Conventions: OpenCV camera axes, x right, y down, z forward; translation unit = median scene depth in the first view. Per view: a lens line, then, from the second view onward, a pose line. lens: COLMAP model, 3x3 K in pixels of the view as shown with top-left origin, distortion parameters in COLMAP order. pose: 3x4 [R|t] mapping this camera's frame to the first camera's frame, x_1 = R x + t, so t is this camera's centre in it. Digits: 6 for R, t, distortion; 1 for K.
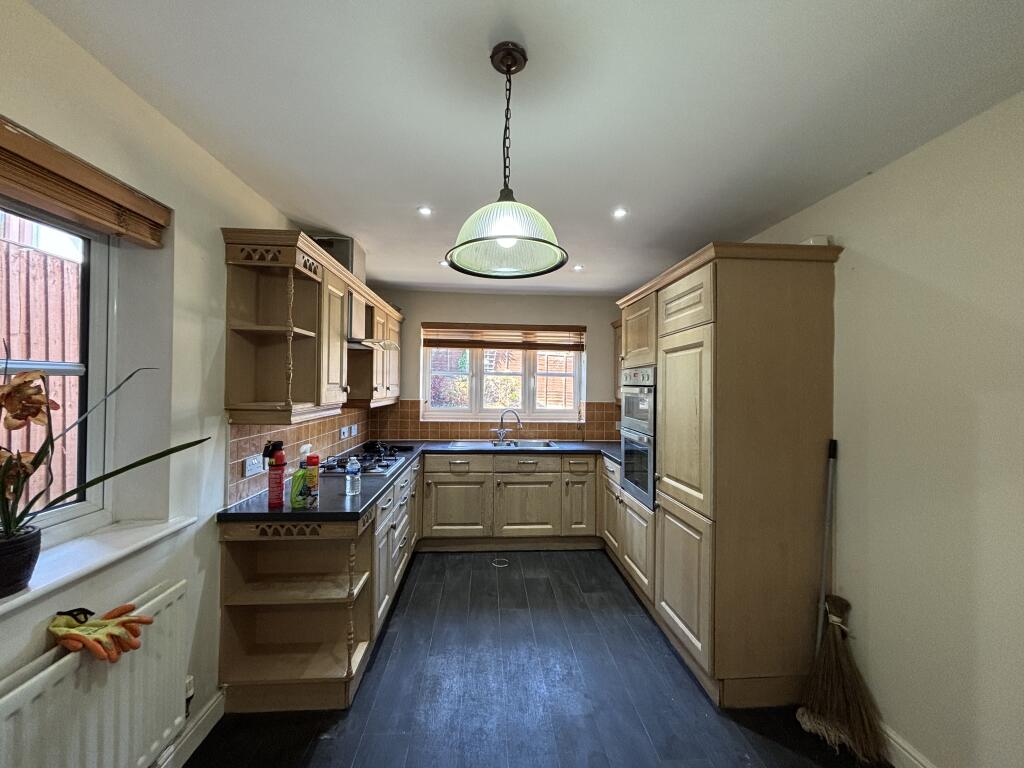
lens RADIAL K [[420.7, 0, 512.7], [0, 420.7, 381.2], [0, 0, 1]] dist [0.006249, 0.001422]
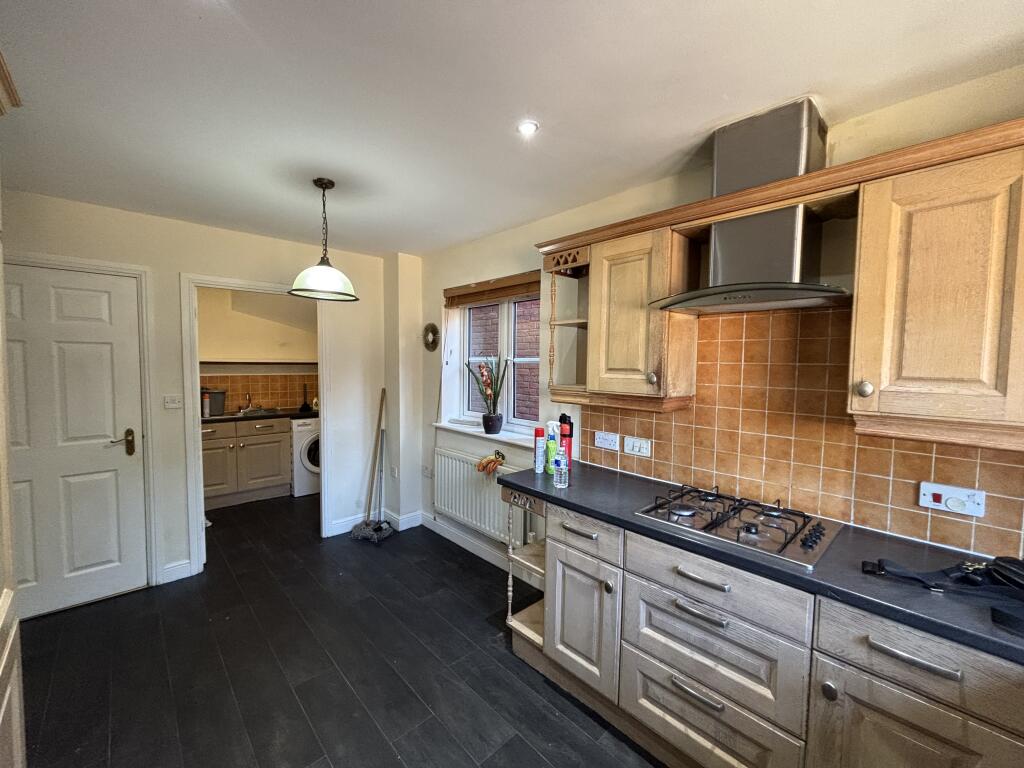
lens RADIAL K [[420.7, 0, 509.2], [0, 420.7, 387.2], [0, 0, 1]] dist [0.006249, 0.001422]
pose [[-0.777857, 0.017197, -0.628205, 0.169095], [-0.018124, 0.998596, 0.049778, 0.001071], [0.628179, 0.050106, -0.776454, 0.952949]]
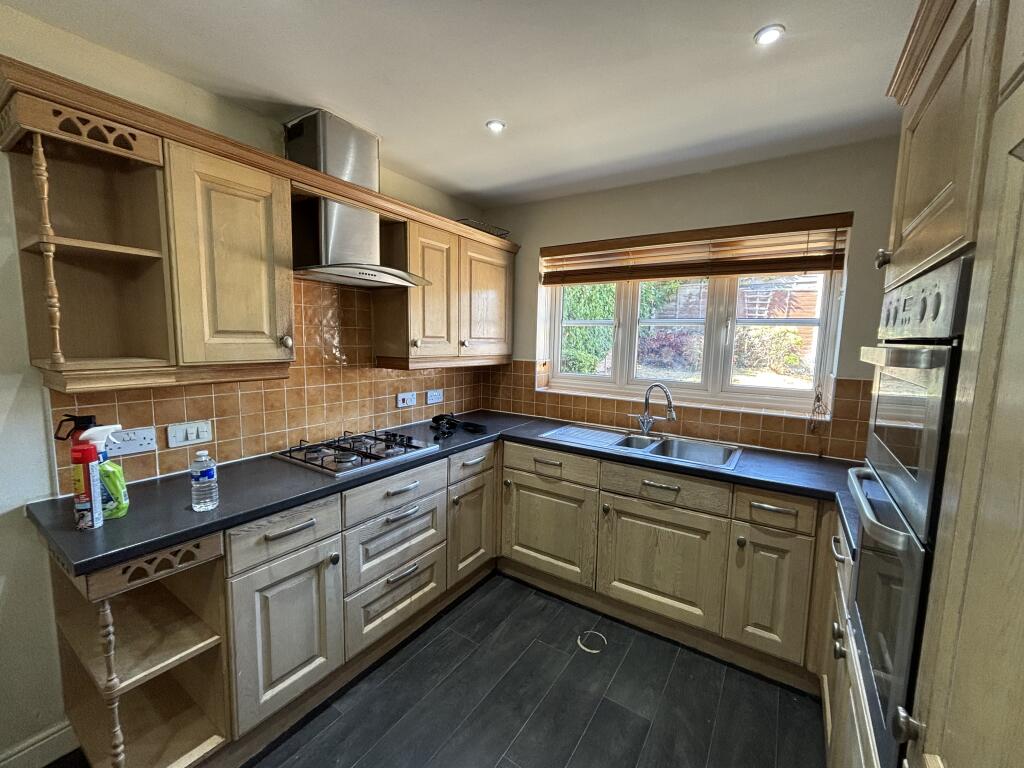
lens RADIAL K [[420.7, 0, 509.7], [0, 420.7, 387.6], [0, 0, 1]] dist [0.006249, 0.001422]
pose [[0.788163, 0.074977, -0.610882, 0.202807], [-0.004002, 0.993155, 0.116732, 0.007296], [0.615453, -0.089559, 0.783069, 0.466625]]
